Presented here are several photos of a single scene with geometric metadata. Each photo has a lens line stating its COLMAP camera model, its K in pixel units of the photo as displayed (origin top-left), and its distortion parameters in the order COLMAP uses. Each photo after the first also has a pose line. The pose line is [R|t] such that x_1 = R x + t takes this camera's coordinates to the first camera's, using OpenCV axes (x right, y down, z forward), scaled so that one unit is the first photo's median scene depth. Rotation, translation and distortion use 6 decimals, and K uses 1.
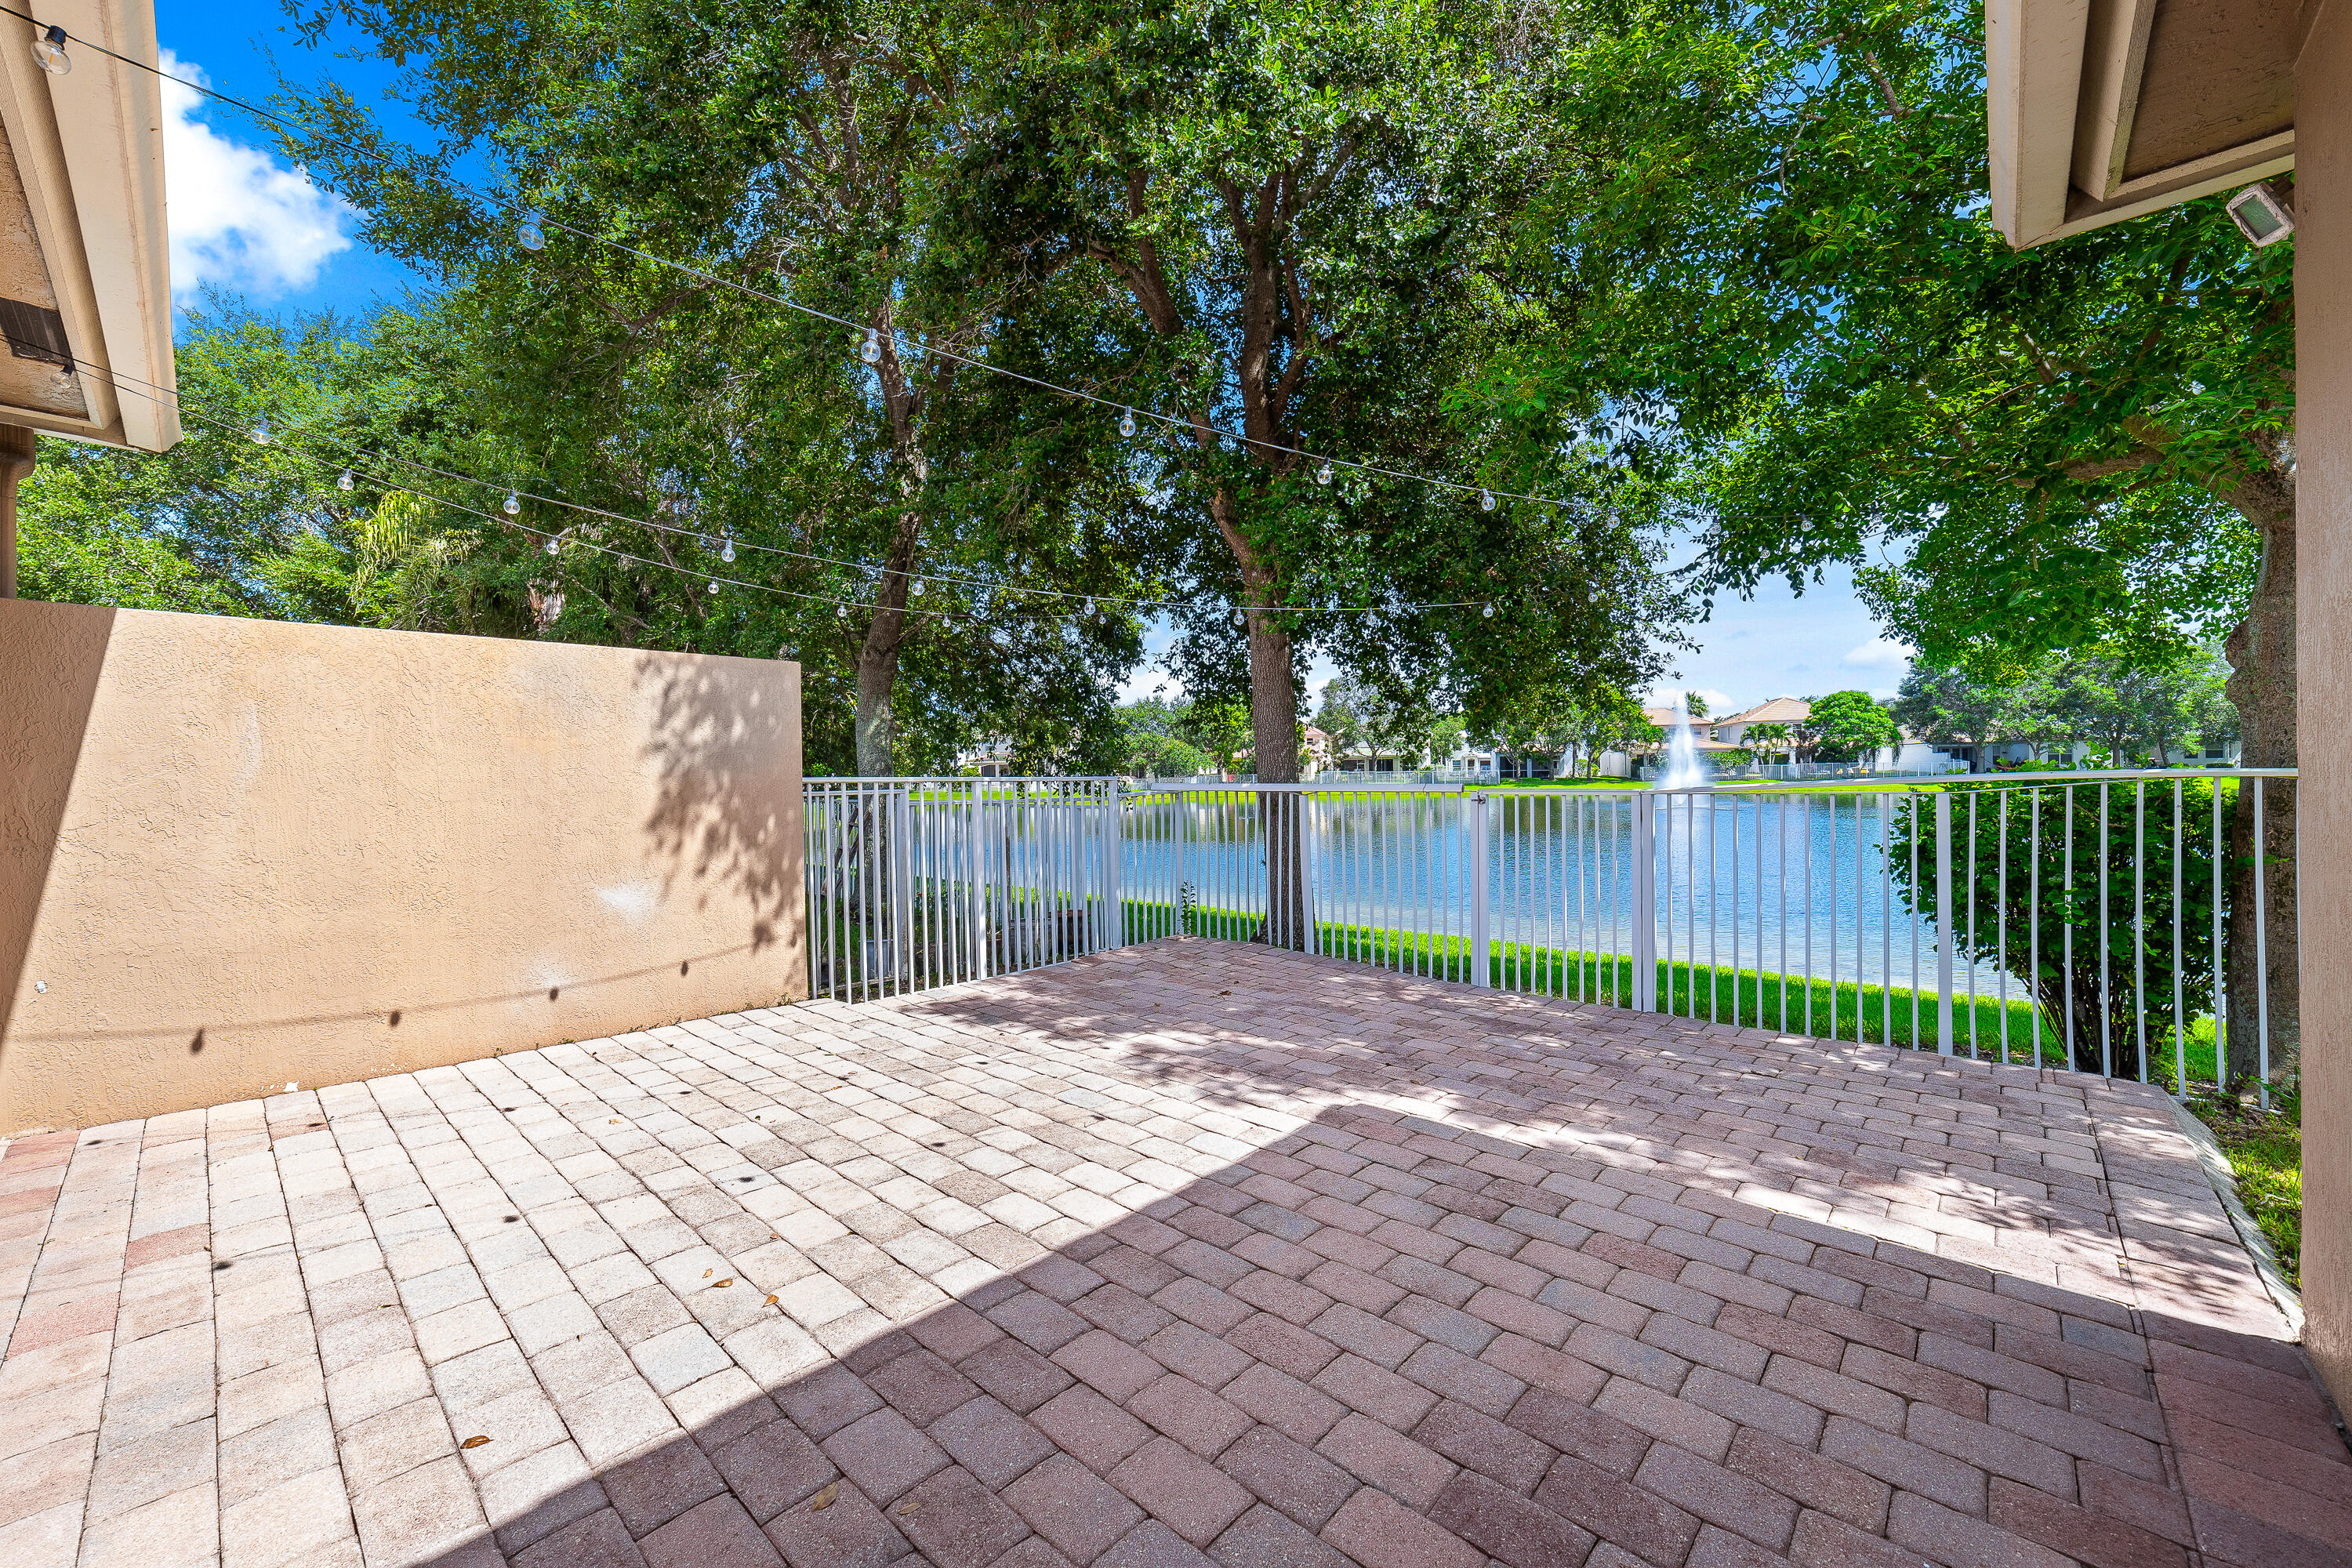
lens RADIAL K [[915.6, 0, 1163.7], [0, 915.6, 781.8], [0, 0, 1]] dist [-0.025031, 0.011026]
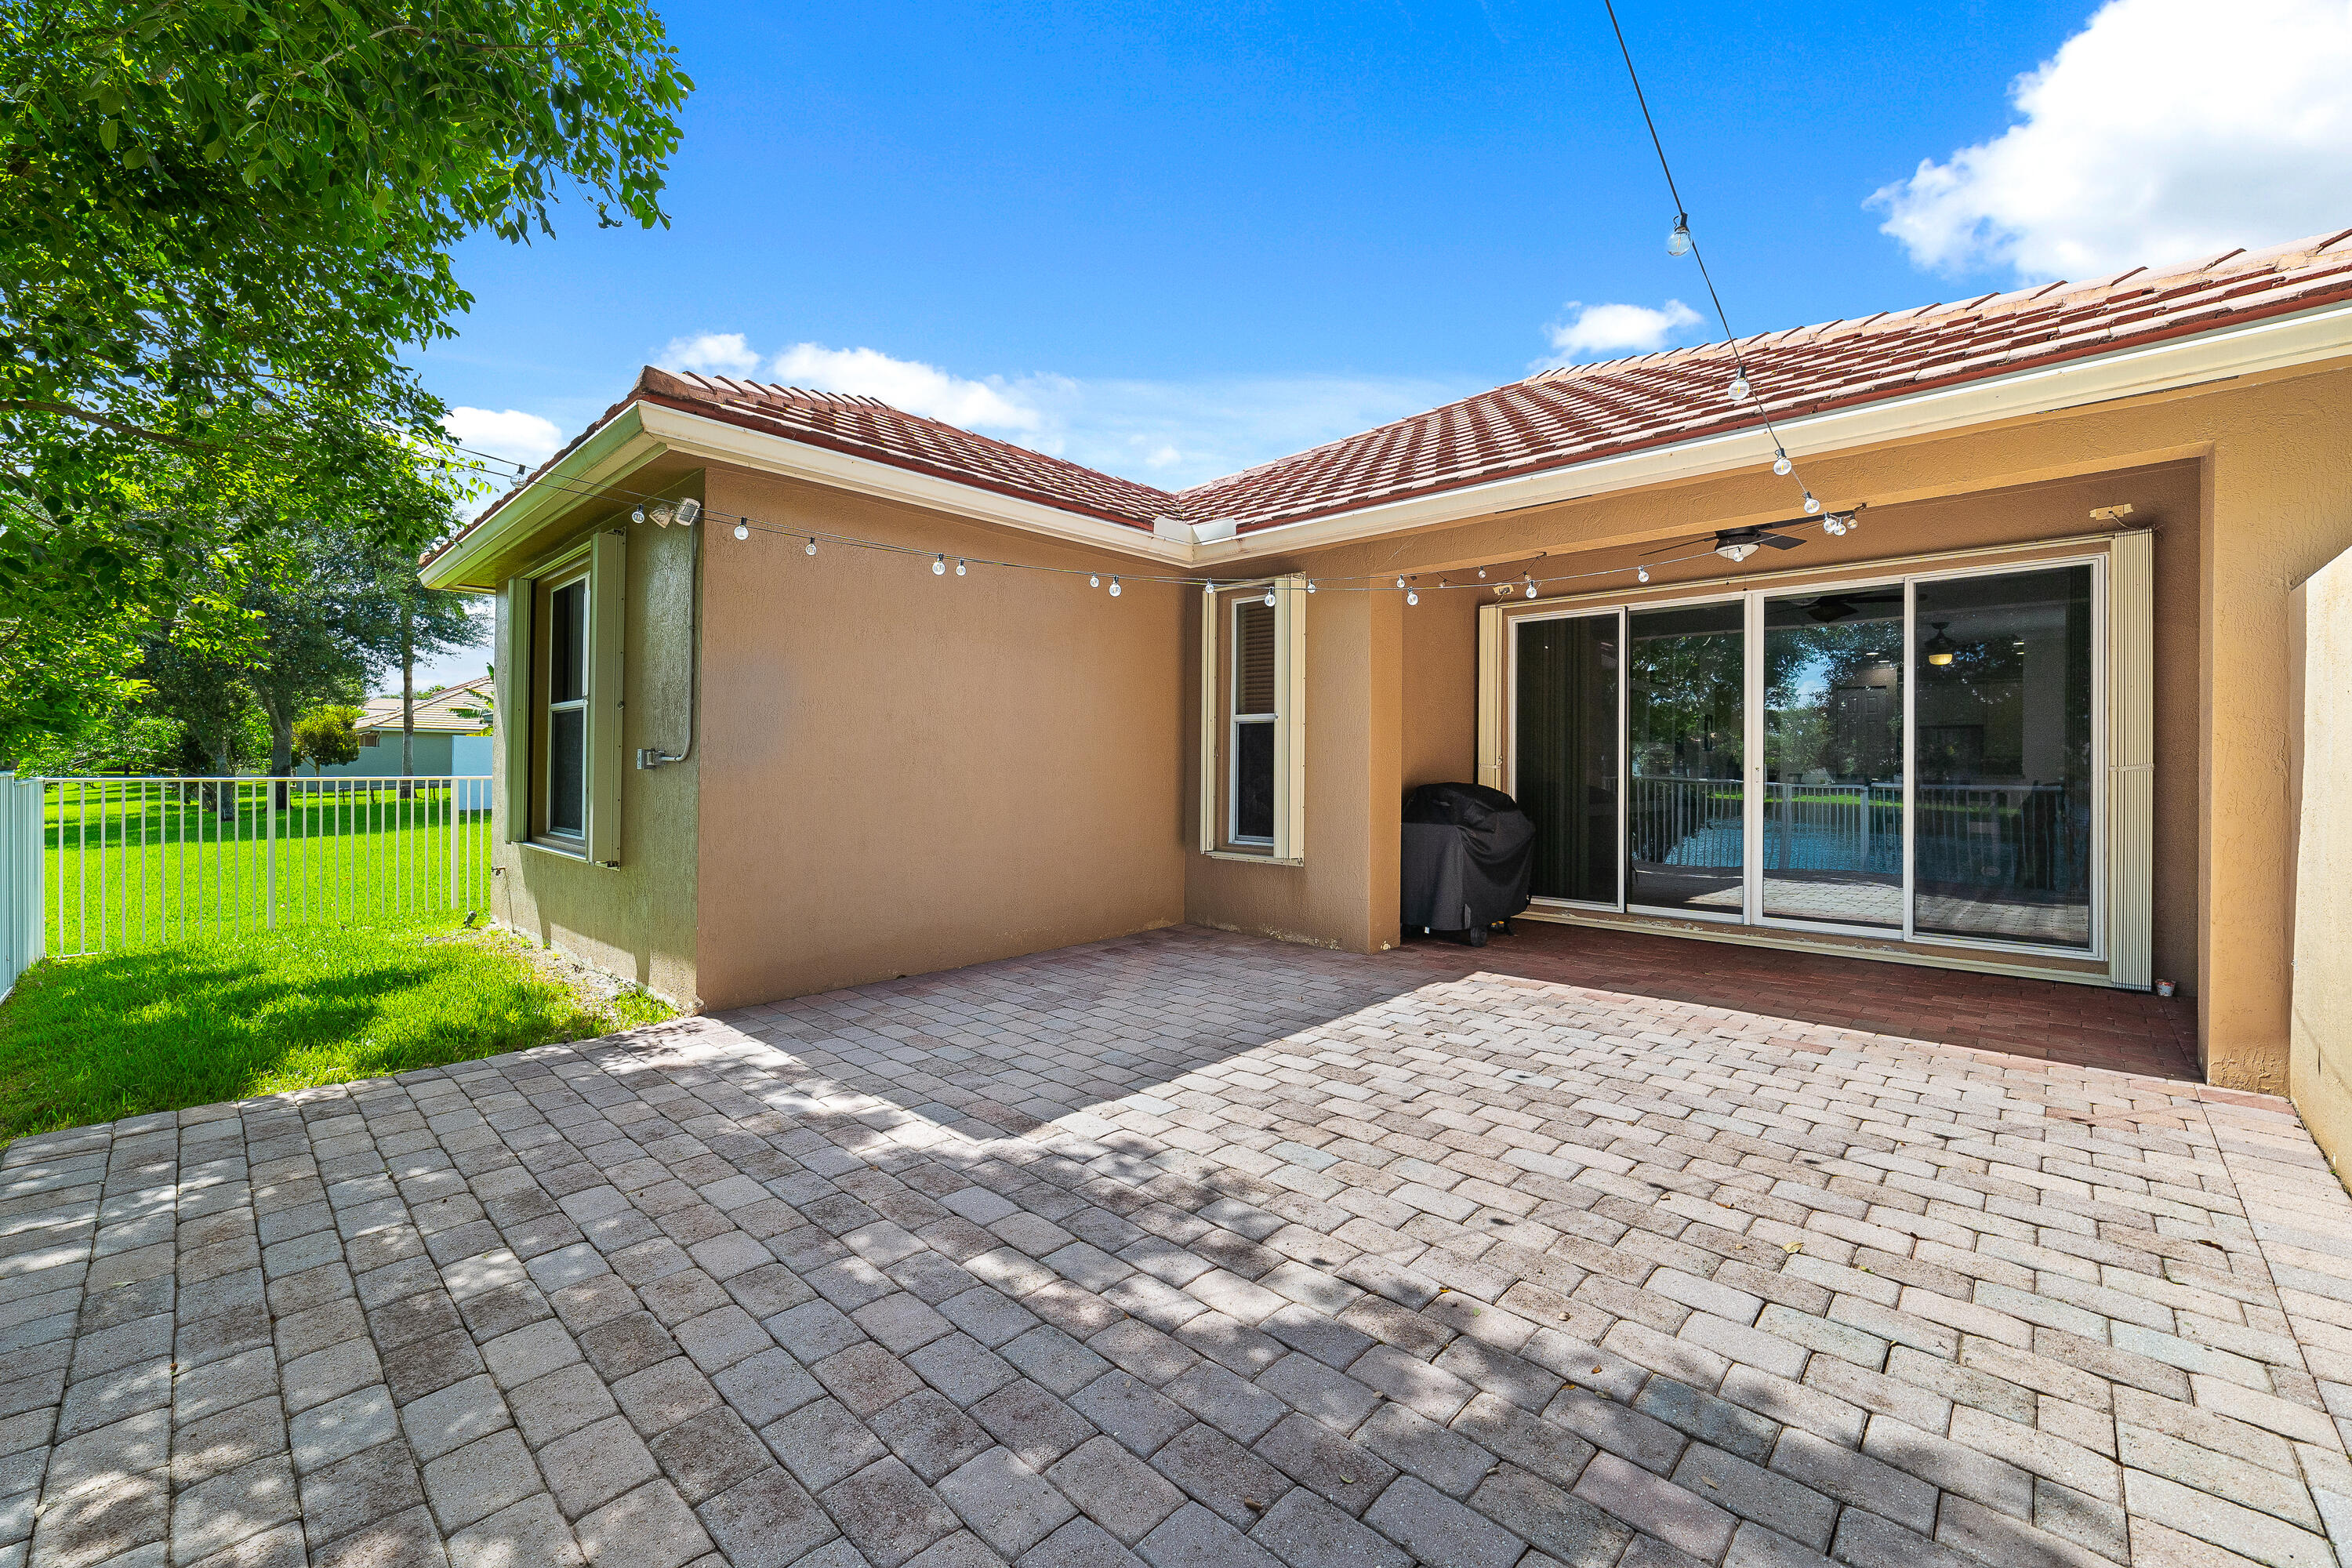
lens RADIAL K [[915.6, 0, 1163.7], [0, 915.6, 781.8], [0, 0, 1]] dist [-0.025031, 0.011026]
pose [[-0.999942, 0.004438, 0.009833, 0.026702], [0.004639, 0.999777, 0.020584, -0.006887], [-0.009739, 0.020629, -0.999740, 1.735825]]
